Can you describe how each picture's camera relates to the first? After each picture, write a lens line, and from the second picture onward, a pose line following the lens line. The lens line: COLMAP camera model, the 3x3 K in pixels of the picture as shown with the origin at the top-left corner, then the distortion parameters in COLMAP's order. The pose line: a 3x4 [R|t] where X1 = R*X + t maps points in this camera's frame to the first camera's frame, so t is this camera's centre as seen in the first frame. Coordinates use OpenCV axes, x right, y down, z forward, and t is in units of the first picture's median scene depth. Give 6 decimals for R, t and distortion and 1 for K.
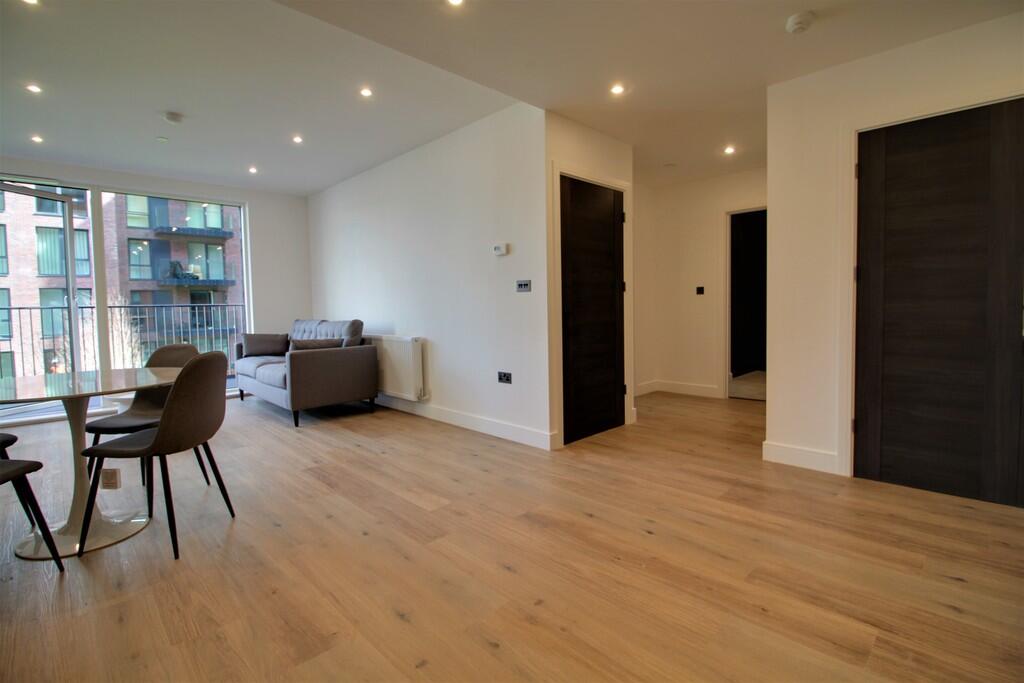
lens RADIAL K [[474.6, 0, 516.3], [0, 474.6, 330.4], [0, 0, 1]] dist [-0.004162, -0.009060]
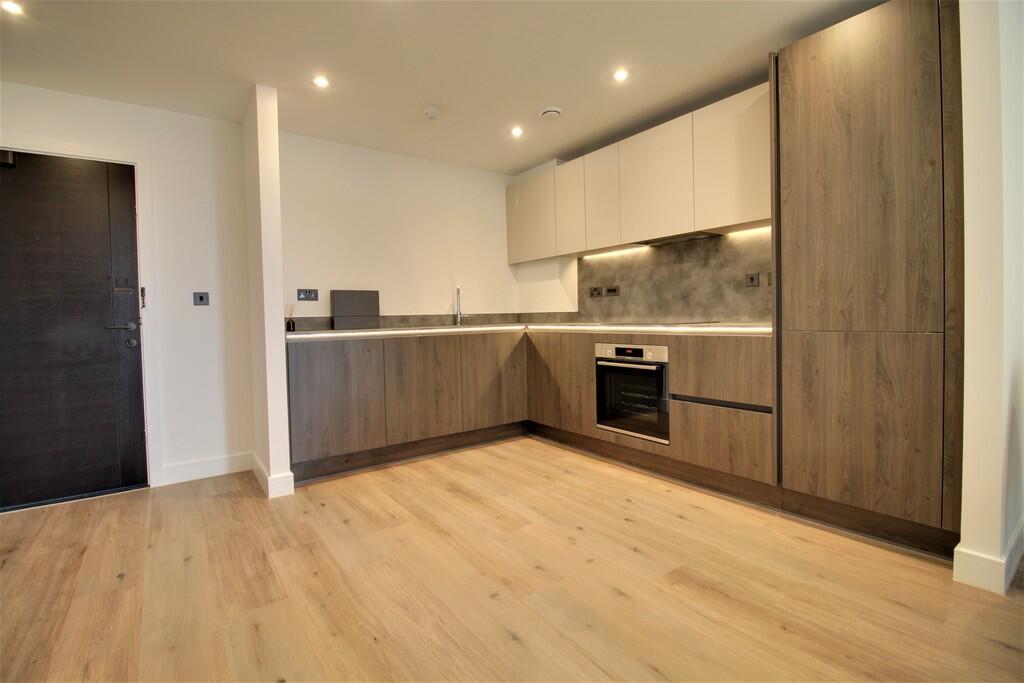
lens RADIAL K [[474.6, 0, 515.3], [0, 474.6, 328.8], [0, 0, 1]] dist [-0.004162, -0.009060]
pose [[-0.988266, 0.038070, 0.147921, -0.063099], [0.049533, 0.995983, 0.074598, -0.033909], [-0.144487, 0.081049, -0.986182, 0.705937]]
